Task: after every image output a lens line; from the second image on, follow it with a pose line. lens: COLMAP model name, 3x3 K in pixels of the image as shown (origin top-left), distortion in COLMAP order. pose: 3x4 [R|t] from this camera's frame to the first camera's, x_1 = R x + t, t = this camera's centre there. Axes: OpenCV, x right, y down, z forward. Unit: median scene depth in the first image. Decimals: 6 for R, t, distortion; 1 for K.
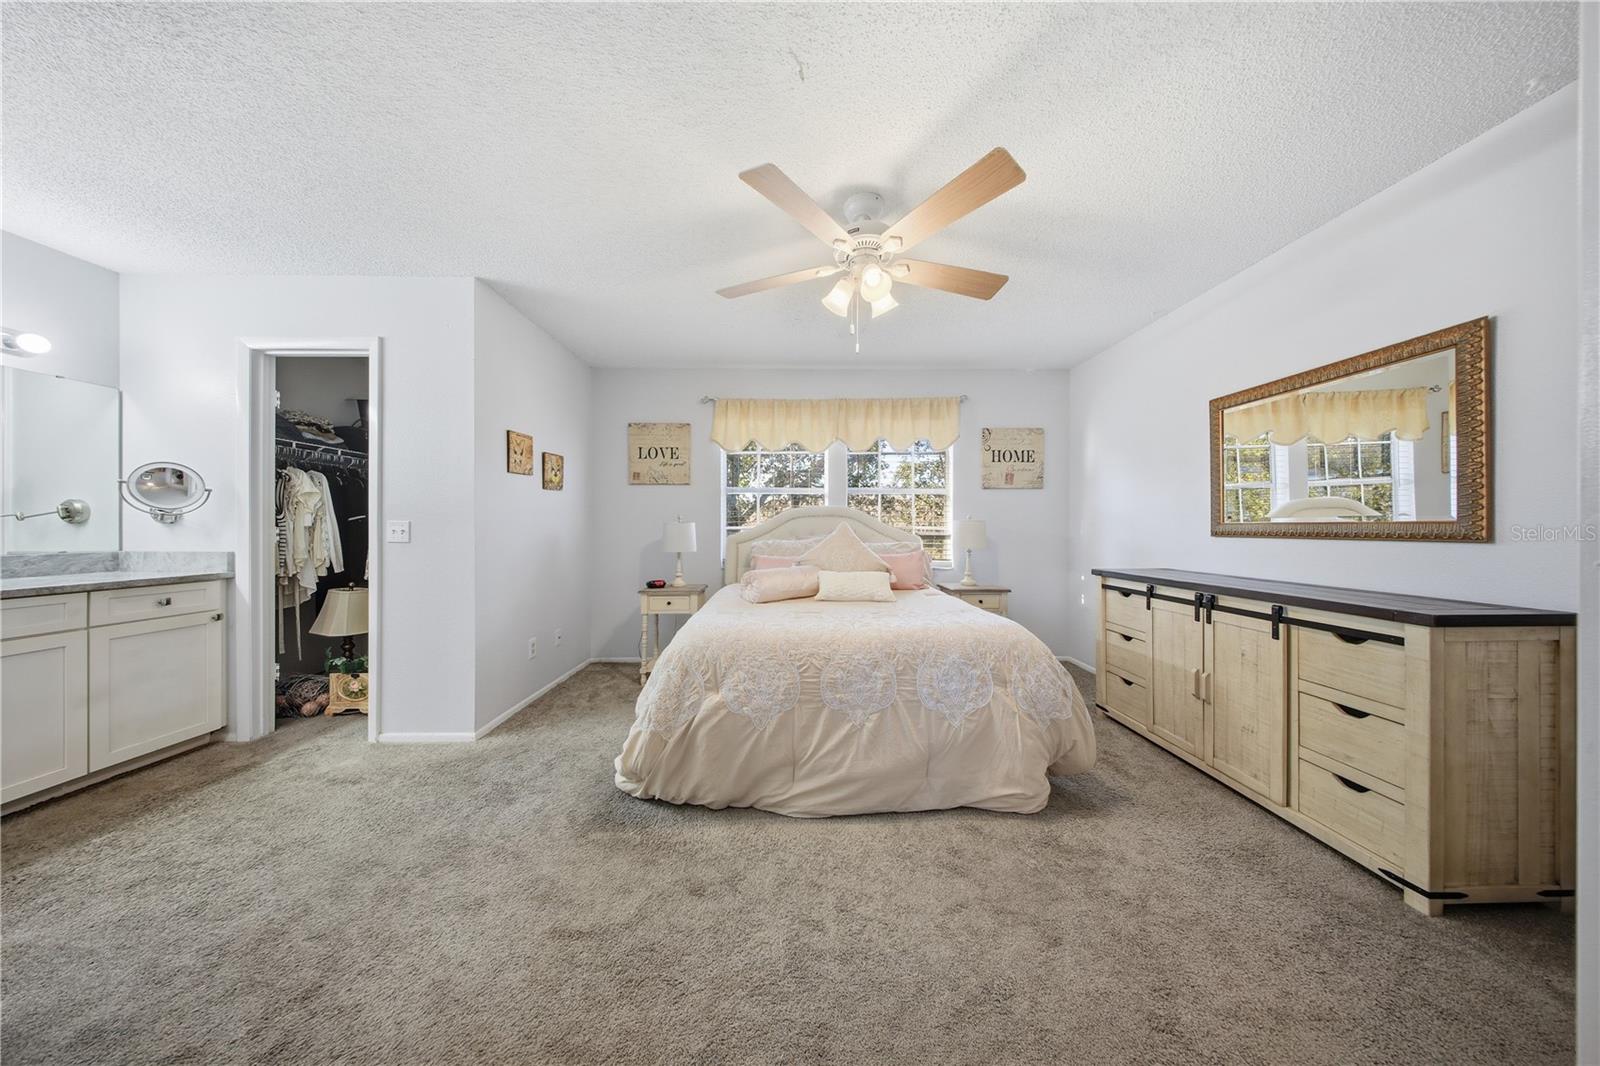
lens RADIAL K [[475.7, 0, 802.1], [0, 475.7, 529.3], [0, 0, 1]] dist [0.006140, -0.003765]
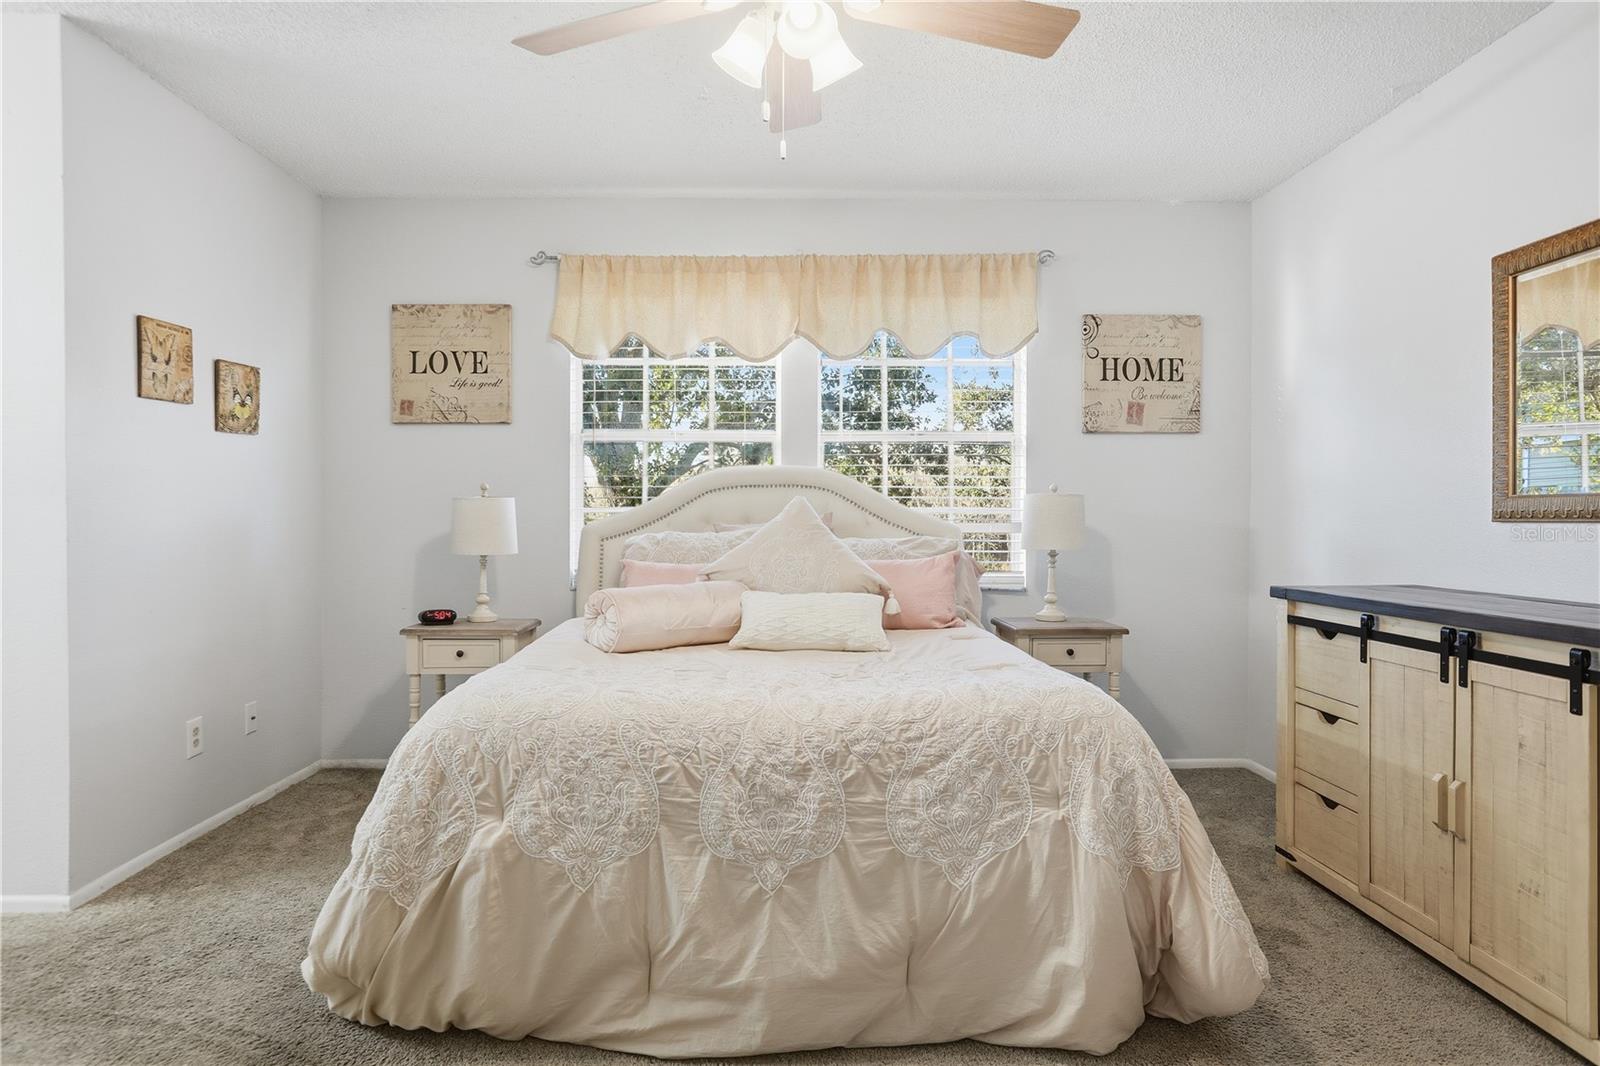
lens RADIAL K [[935.2, 0, 787.1], [0, 935.2, 528.2], [0, 0, 1]] dist [-0.051557, 0.037550]
pose [[0.999991, 0.001599, -0.003872, 0.095669], [-0.001573, 0.999976, 0.006697, 0.015975], [0.003882, -0.006691, 0.999970, 0.000937]]
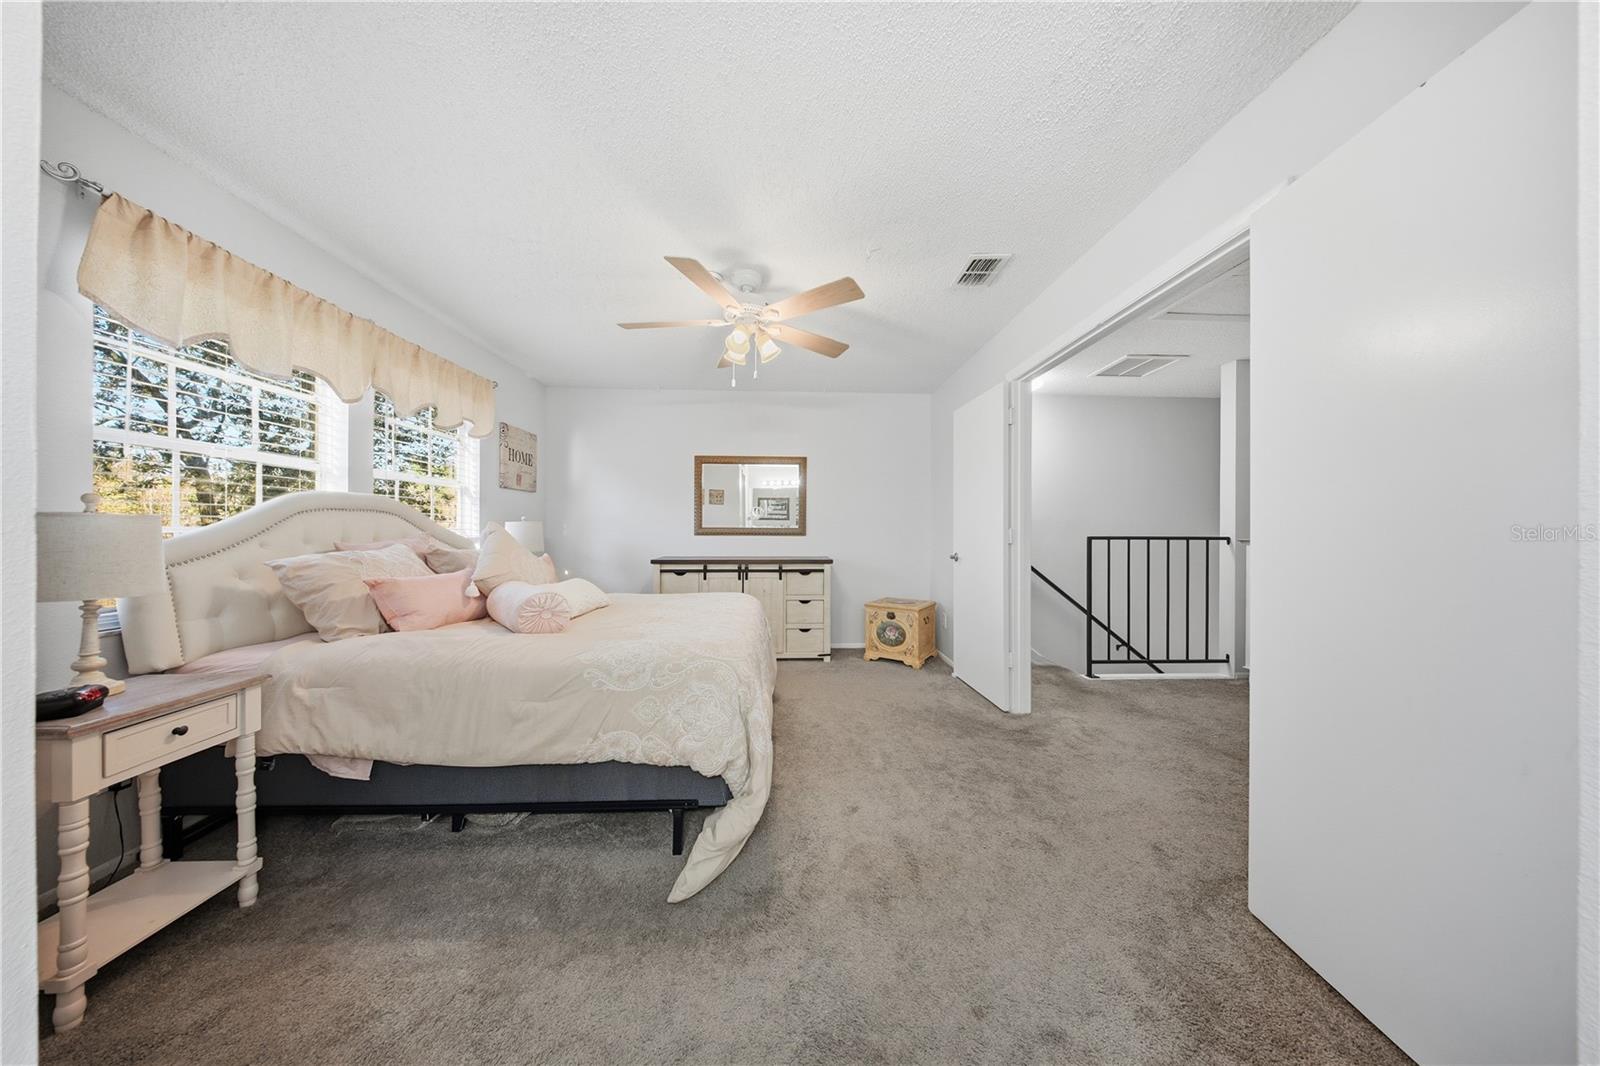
lens RADIAL K [[475.7, 0, 802.1], [0, 475.7, 529.3], [0, 0, 1]] dist [0.006140, -0.003765]
pose [[-0.030044, 0.003025, 0.999544, -0.841664], [-0.001337, 0.999994, -0.003067, -0.001884], [-0.999548, -0.001428, -0.030040, 0.644348]]
